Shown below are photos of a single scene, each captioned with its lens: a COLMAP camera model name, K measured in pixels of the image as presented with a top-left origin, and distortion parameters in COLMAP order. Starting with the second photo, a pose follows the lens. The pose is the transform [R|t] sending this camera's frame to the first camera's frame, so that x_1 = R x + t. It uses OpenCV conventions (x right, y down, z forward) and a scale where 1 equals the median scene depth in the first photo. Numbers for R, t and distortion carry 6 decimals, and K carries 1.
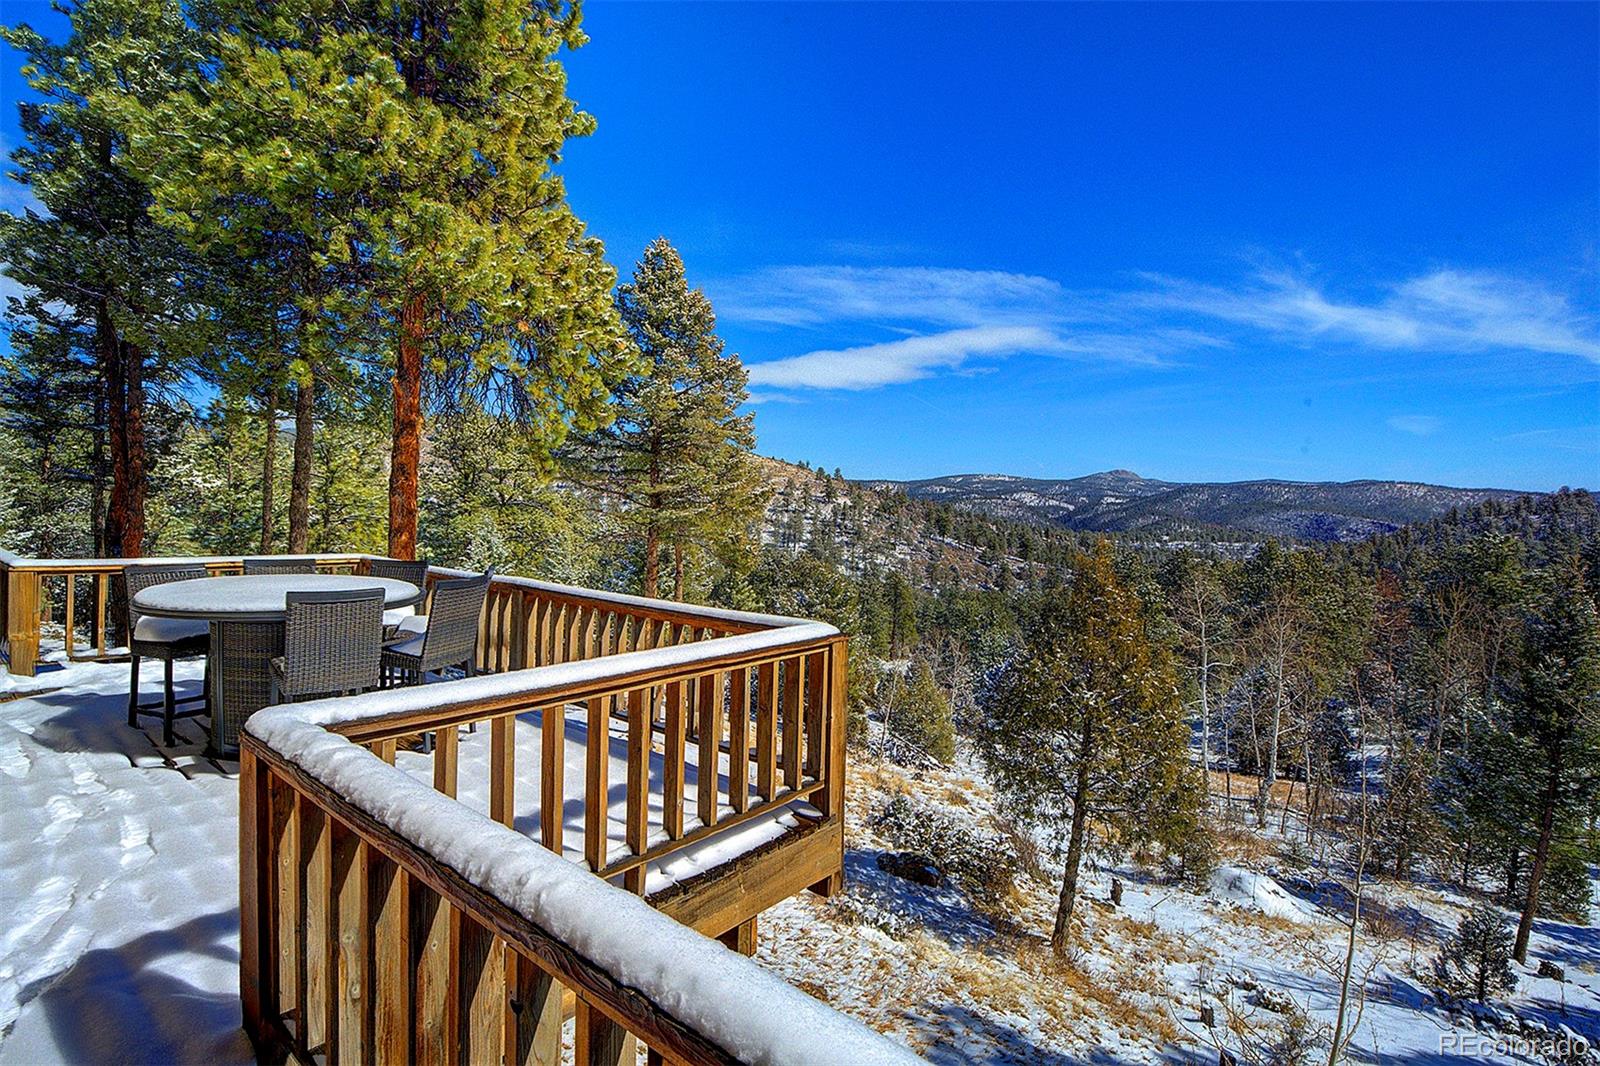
lens RADIAL K [[779.2, 0, 791.9], [0, 779.2, 534.3], [0, 0, 1]] dist [-0.010413, 0.002573]
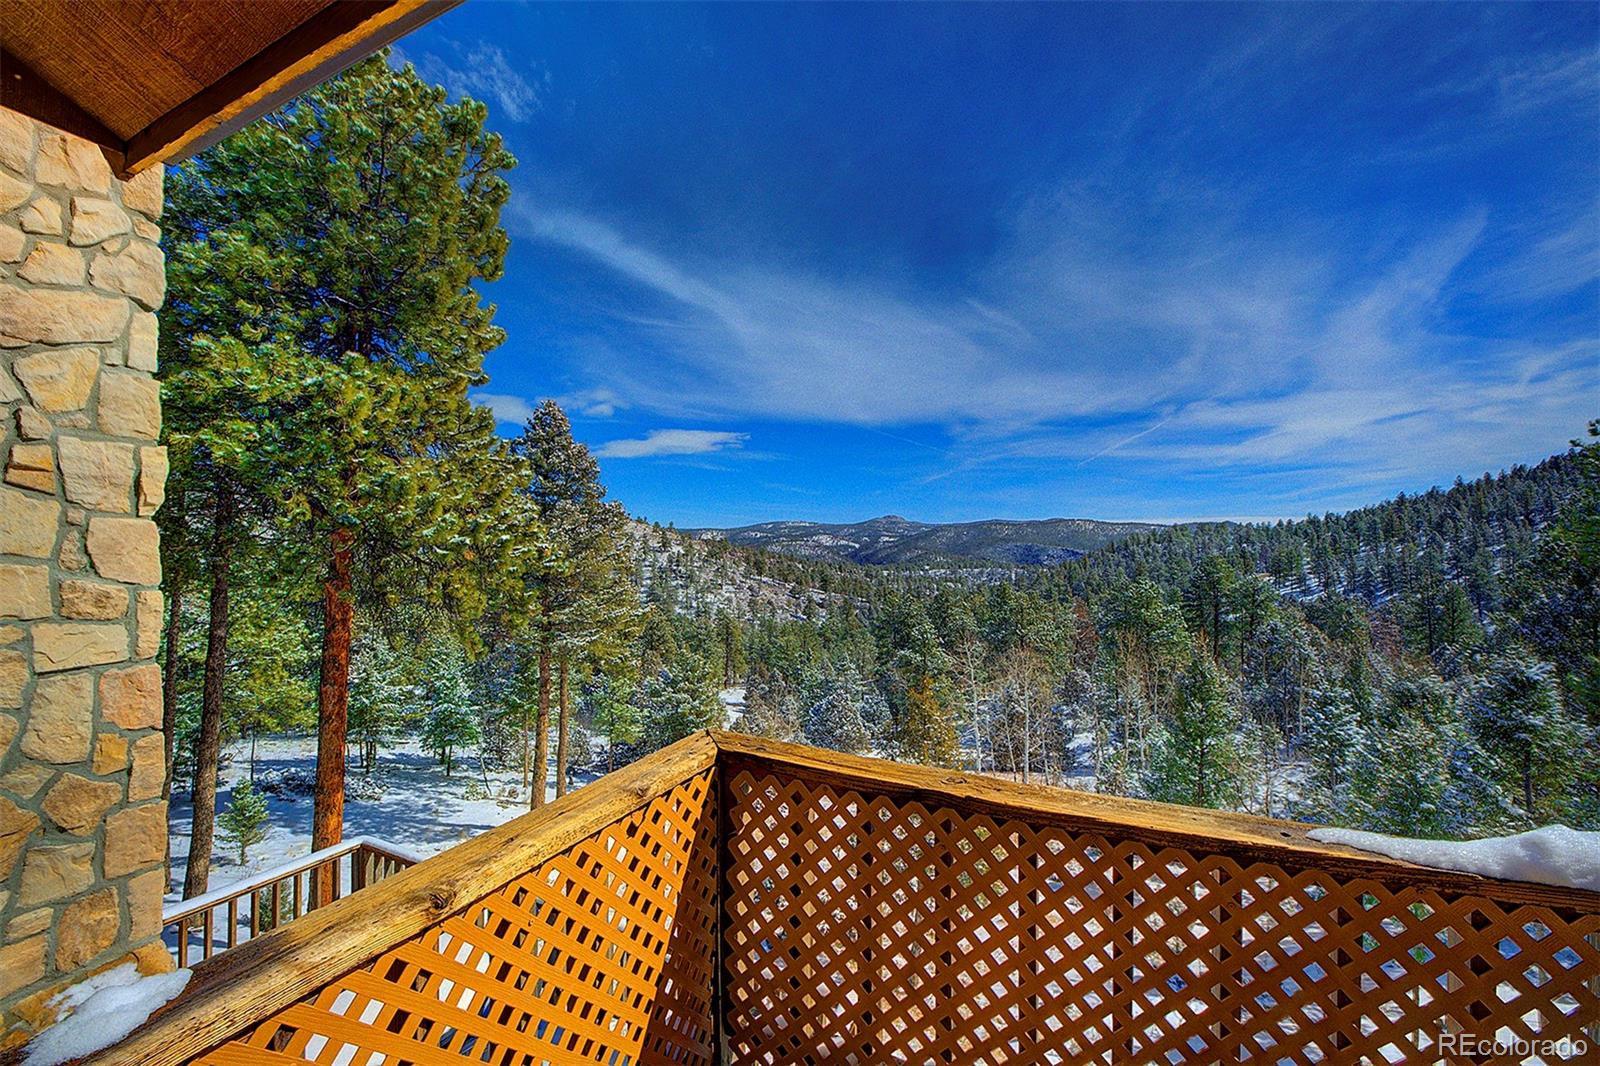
lens RADIAL K [[645.9, 0, 797.4], [0, 645.9, 525.0], [0, 0, 1]] dist [-0.027055, 0.002374]
pose [[0.967762, -0.024028, 0.250716, -0.093234], [0.042491, 0.996747, -0.068488, -0.194219], [-0.248255, 0.076933, 0.965635, -0.044214]]
